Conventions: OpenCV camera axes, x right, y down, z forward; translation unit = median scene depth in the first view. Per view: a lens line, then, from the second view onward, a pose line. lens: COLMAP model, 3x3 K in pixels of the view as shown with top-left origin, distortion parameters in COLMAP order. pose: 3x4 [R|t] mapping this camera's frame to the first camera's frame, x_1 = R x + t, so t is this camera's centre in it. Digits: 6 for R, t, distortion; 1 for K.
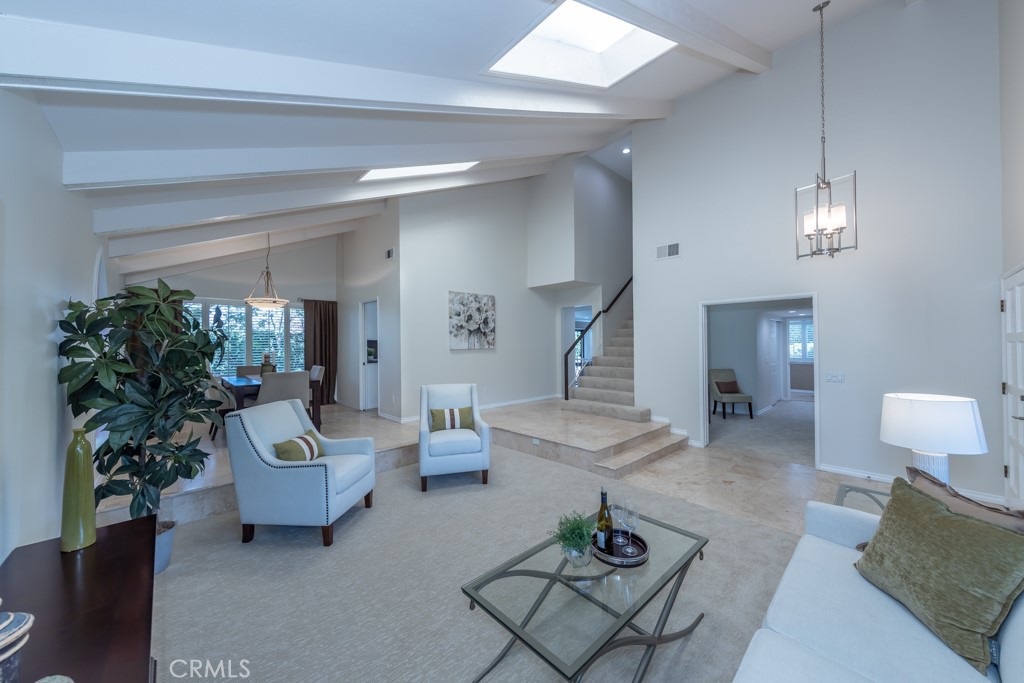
lens RADIAL K [[367.3, 0, 512.0], [0, 367.3, 341.5], [0, 0, 1]] dist [-0.000332, -0.000398]
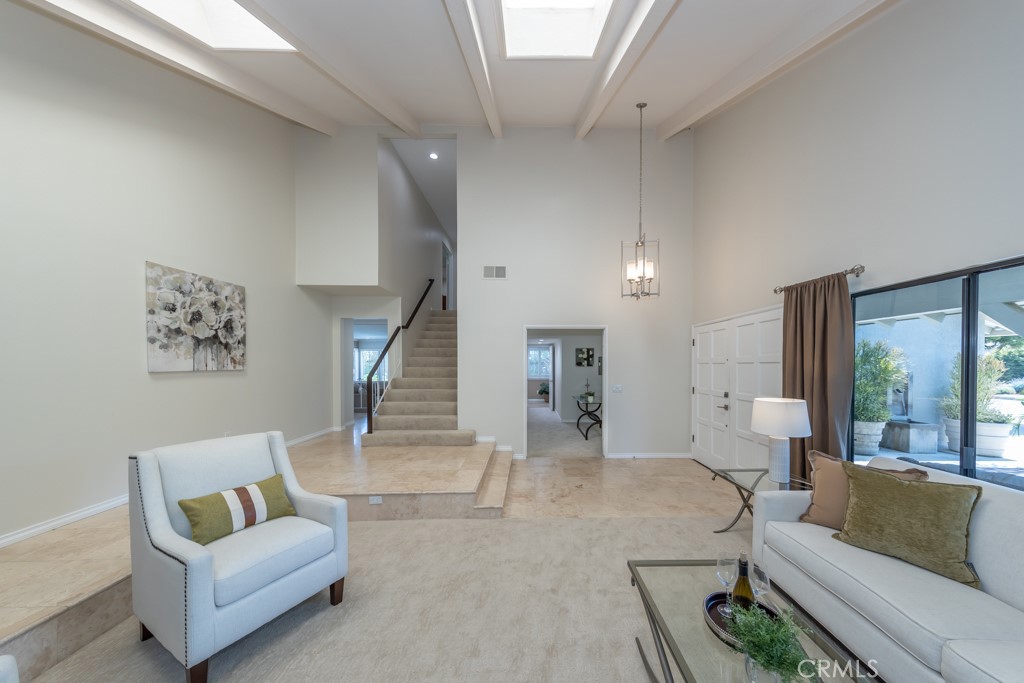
lens RADIAL K [[328.5, 0, 511.4], [0, 328.5, 366.7], [0, 0, 1]] dist [0.002132, 0.000058]
pose [[0.664553, 0.000430, 0.747241, -0.179894], [-0.008976, 0.999932, 0.007408, 0.005815], [-0.747187, -0.011631, 0.664512, 0.293278]]
